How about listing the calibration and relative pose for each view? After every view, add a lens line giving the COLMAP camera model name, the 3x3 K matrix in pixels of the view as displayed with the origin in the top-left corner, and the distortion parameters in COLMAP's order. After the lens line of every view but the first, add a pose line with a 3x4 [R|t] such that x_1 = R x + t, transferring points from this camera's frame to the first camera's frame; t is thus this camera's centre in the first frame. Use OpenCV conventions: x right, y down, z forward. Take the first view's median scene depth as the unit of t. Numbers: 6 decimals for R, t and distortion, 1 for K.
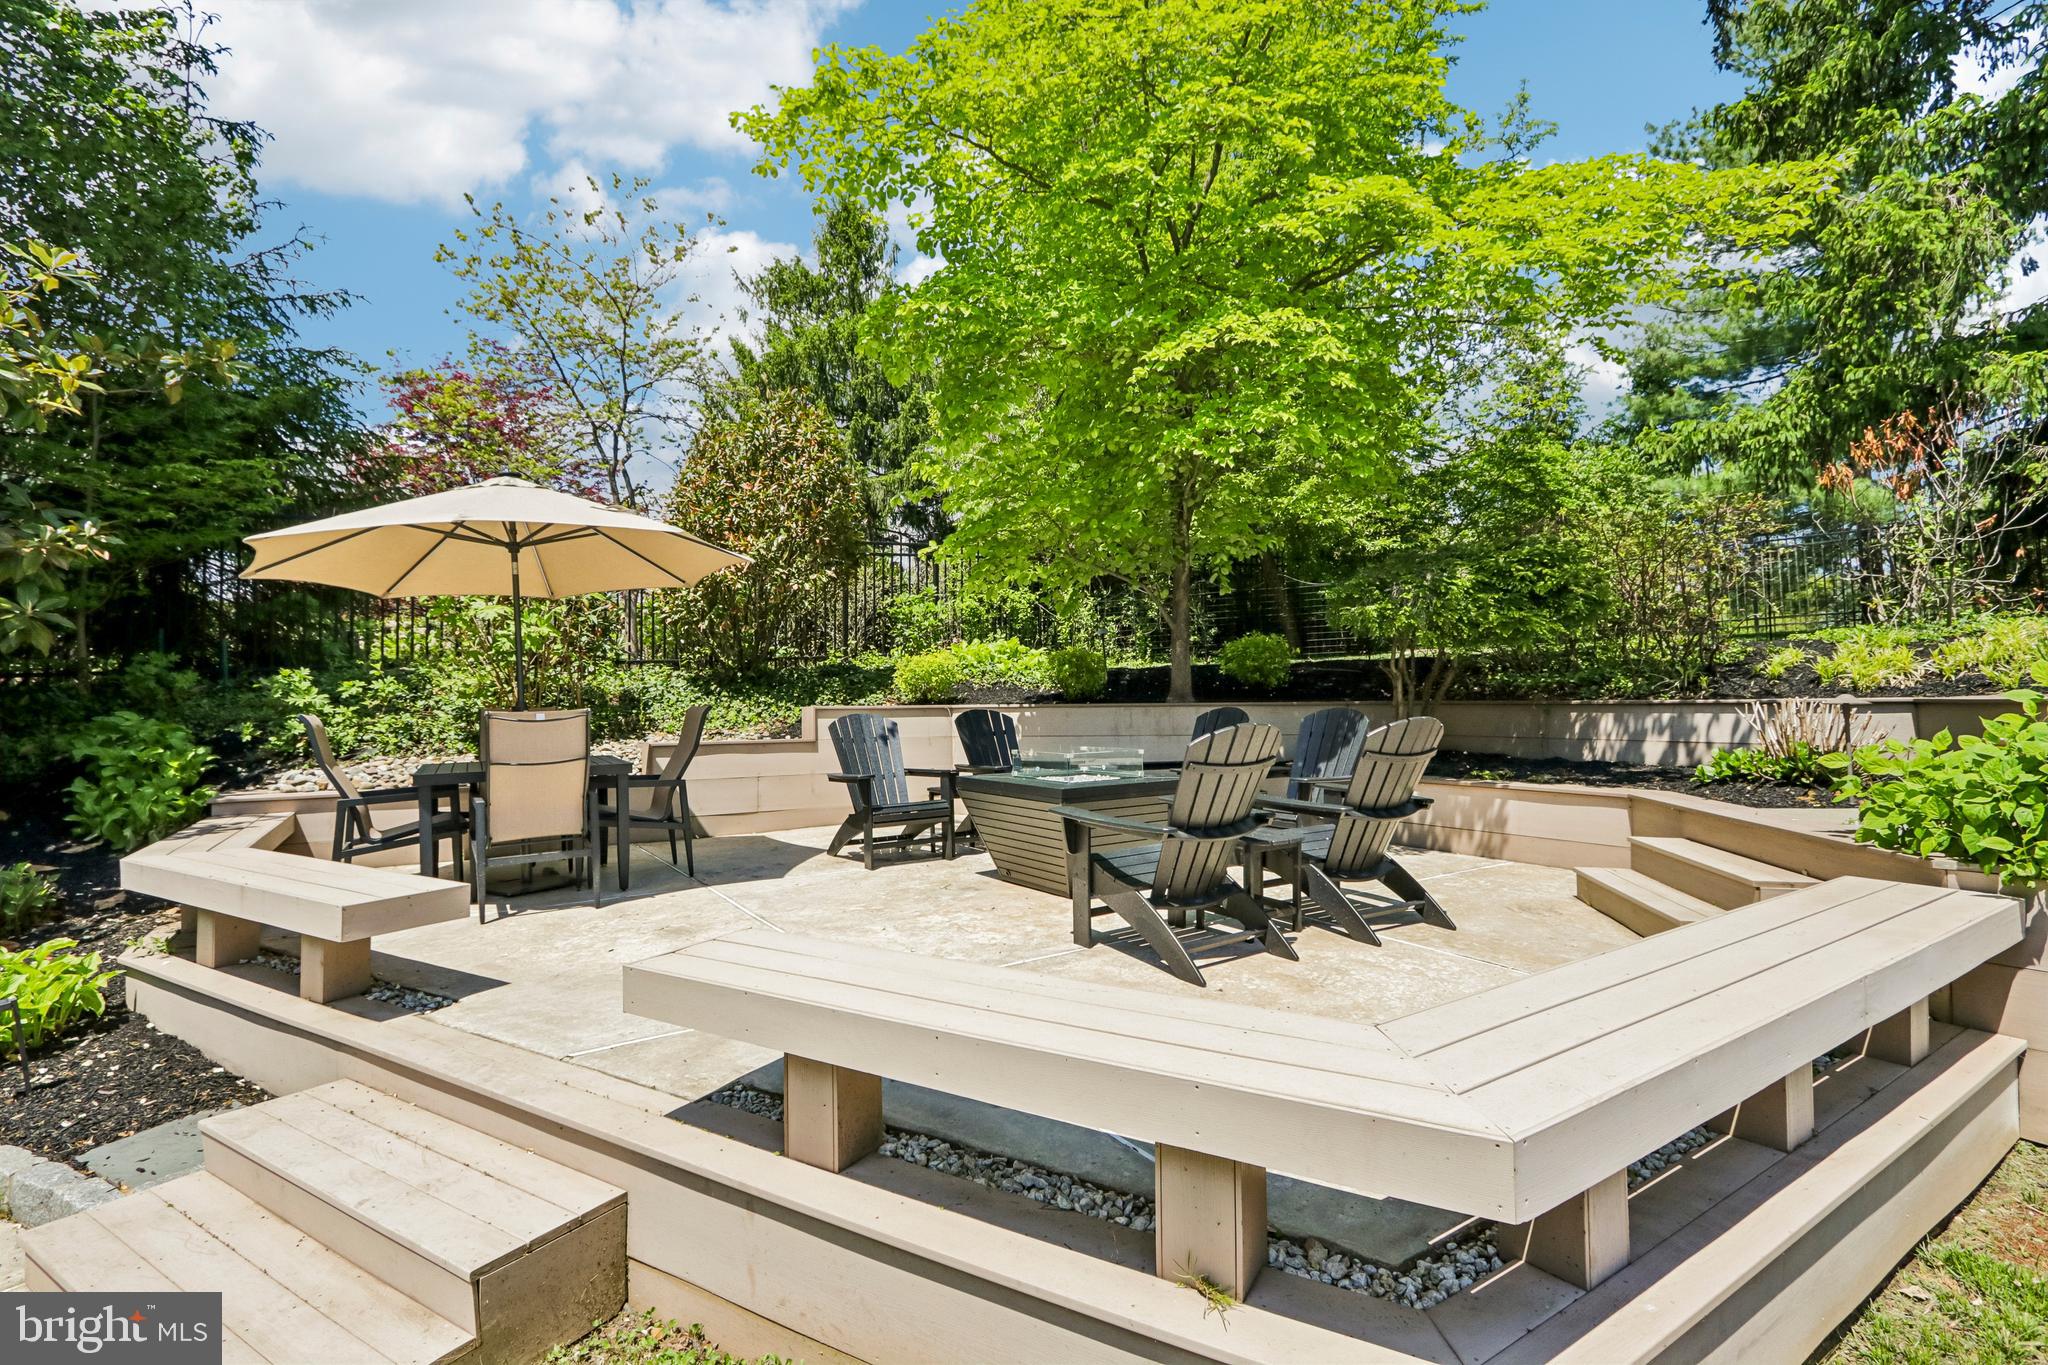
lens RADIAL K [[947.9, 0, 1022.0], [0, 947.9, 687.1], [0, 0, 1]] dist [-0.000080, -0.000268]
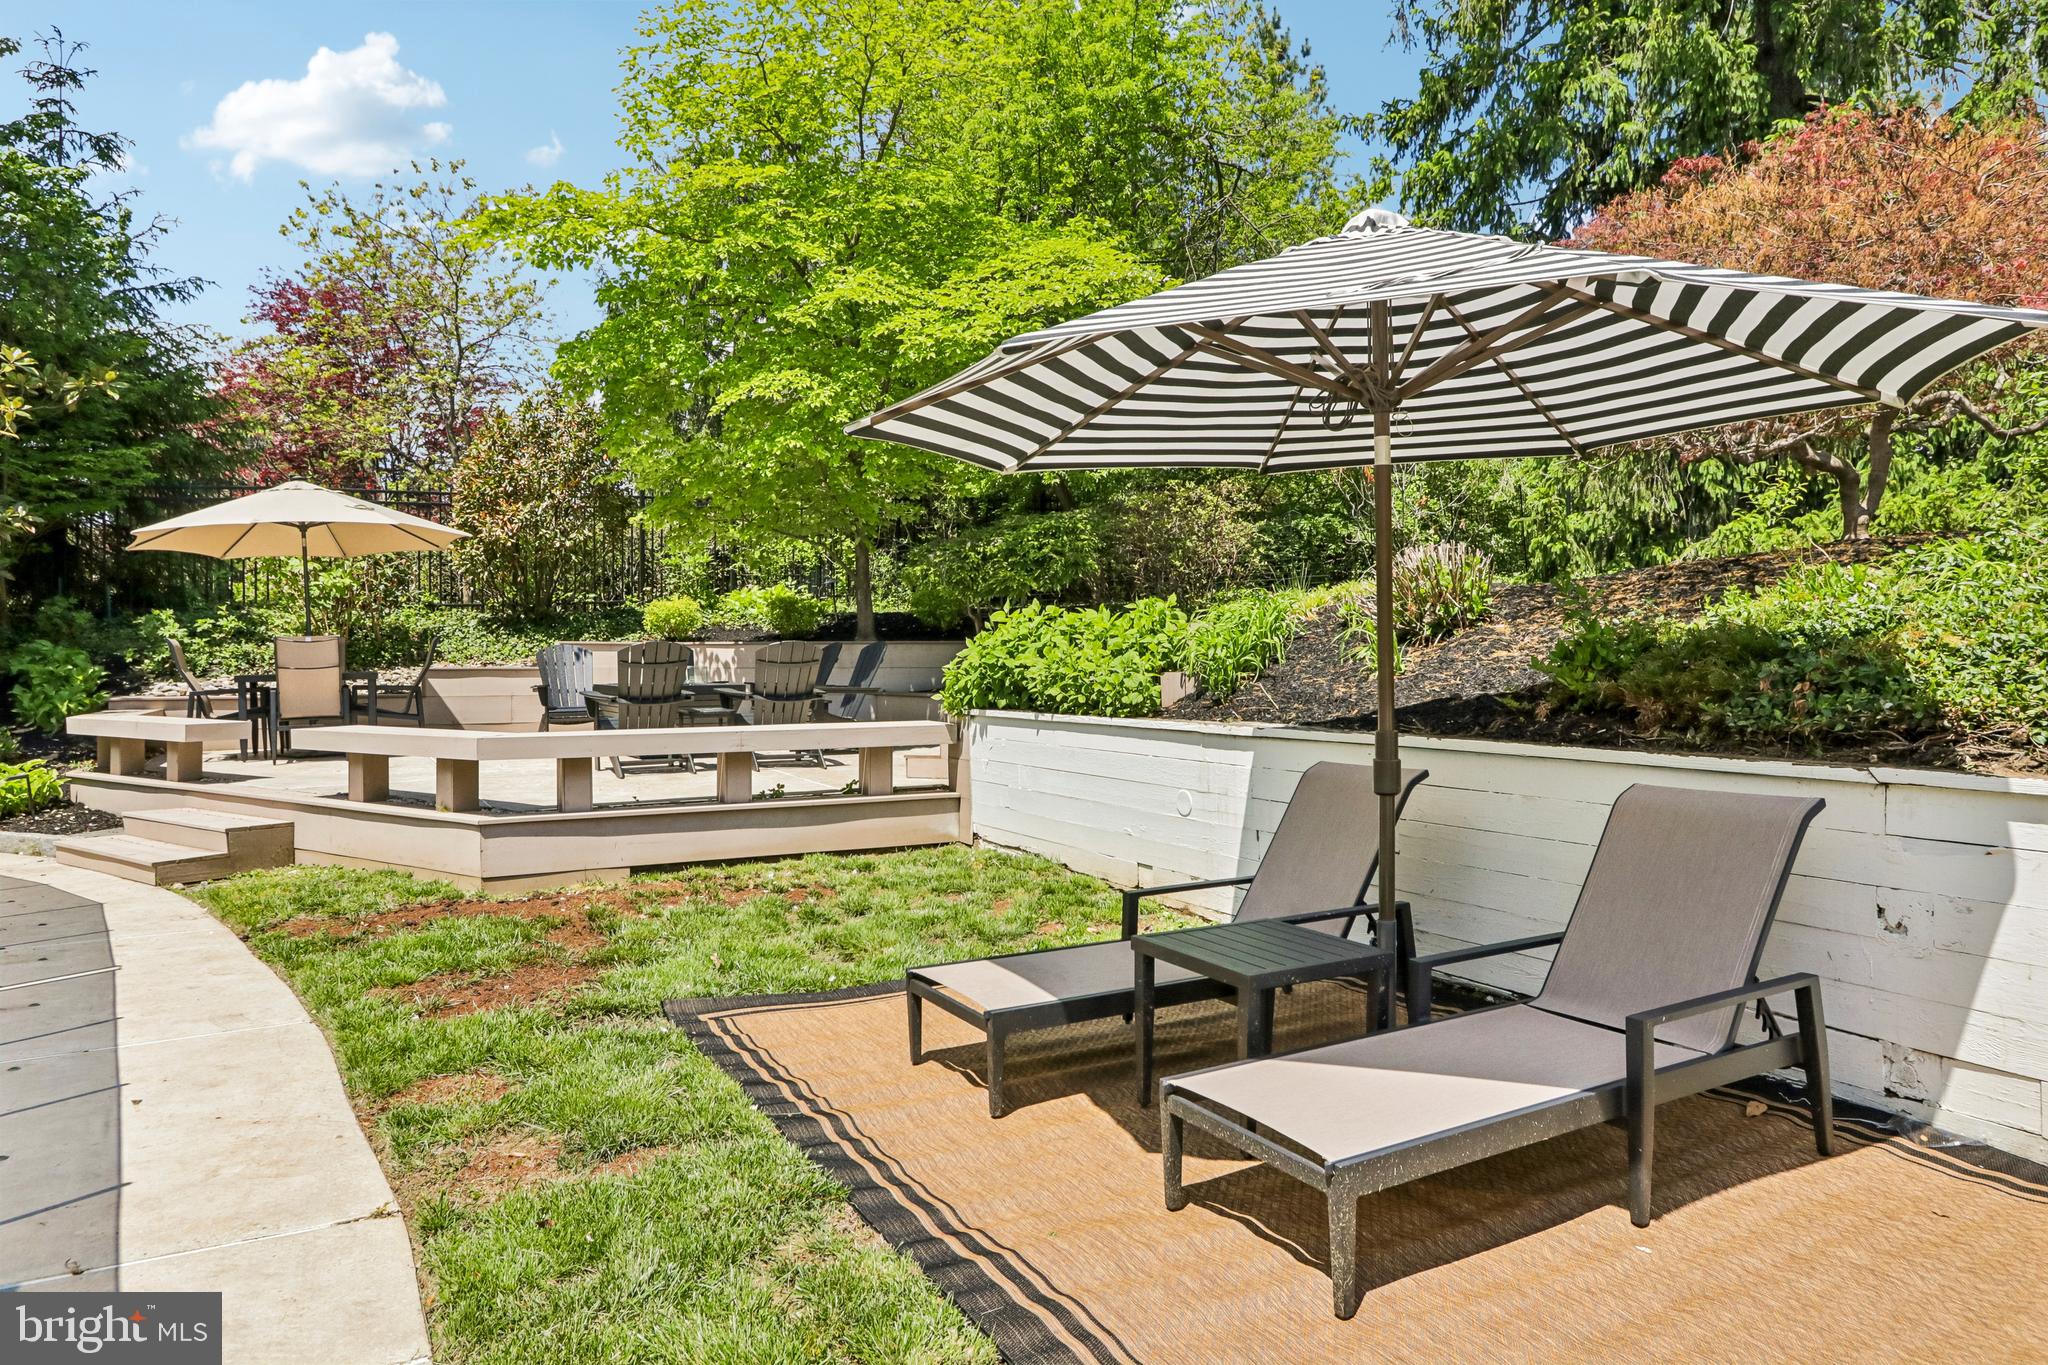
lens RADIAL K [[1289.3, 0, 1024.9], [0, 1289.3, 680.8], [0, 0, 1]] dist [0.020684, 0.003758]
pose [[0.997381, 0.006922, -0.071995, 0.590410], [-0.004663, 0.999493, 0.031499, 0.017988], [0.072177, -0.031081, 0.996907, -0.760838]]
